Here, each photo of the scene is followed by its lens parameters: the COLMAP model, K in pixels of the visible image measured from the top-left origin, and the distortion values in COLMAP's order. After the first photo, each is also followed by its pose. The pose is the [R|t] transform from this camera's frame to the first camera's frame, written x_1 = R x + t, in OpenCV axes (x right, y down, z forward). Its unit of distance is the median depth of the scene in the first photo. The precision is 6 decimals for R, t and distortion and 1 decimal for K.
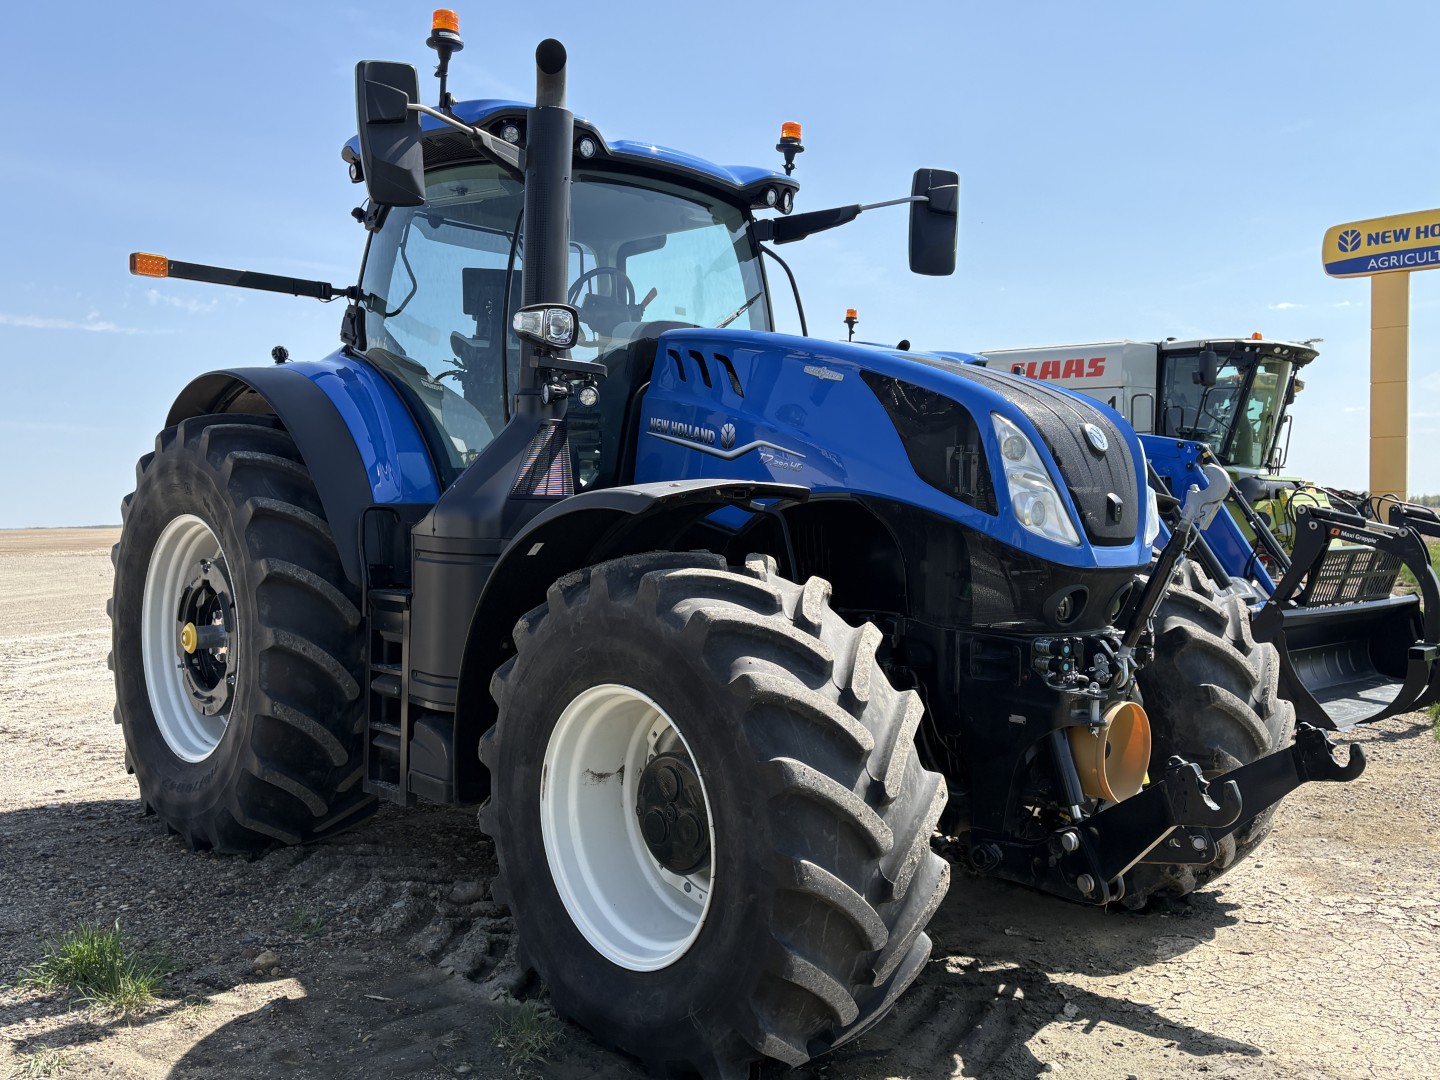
lens RADIAL K [[1287.4, 0, 720.2], [0, 1287.4, 541.9], [0, 0, 1]] dist [0.063259, -0.012754]
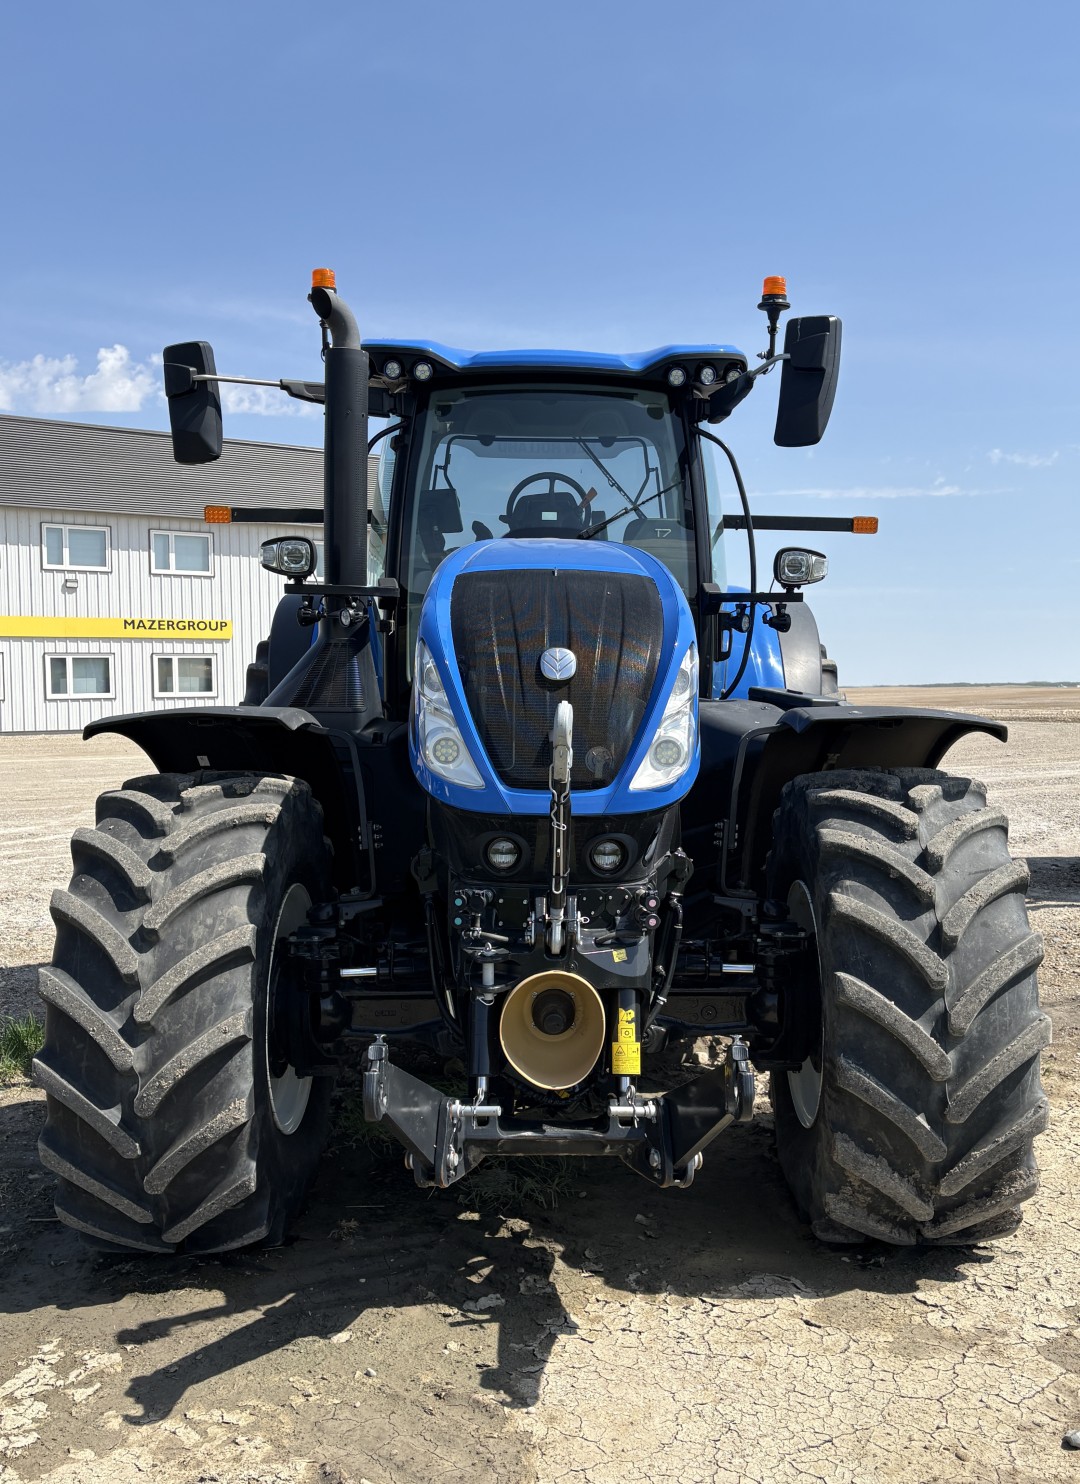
lens RADIAL K [[1315.5, 0, 539.1], [0, 1315.5, 737.2], [0, 0, 1]] dist [0.032909, -0.000419]
pose [[0.730046, 0.038242, -0.682327, 0.770549], [-0.018369, 0.999170, 0.036346, -0.054905], [0.683151, -0.014000, 0.730143, 0.308565]]
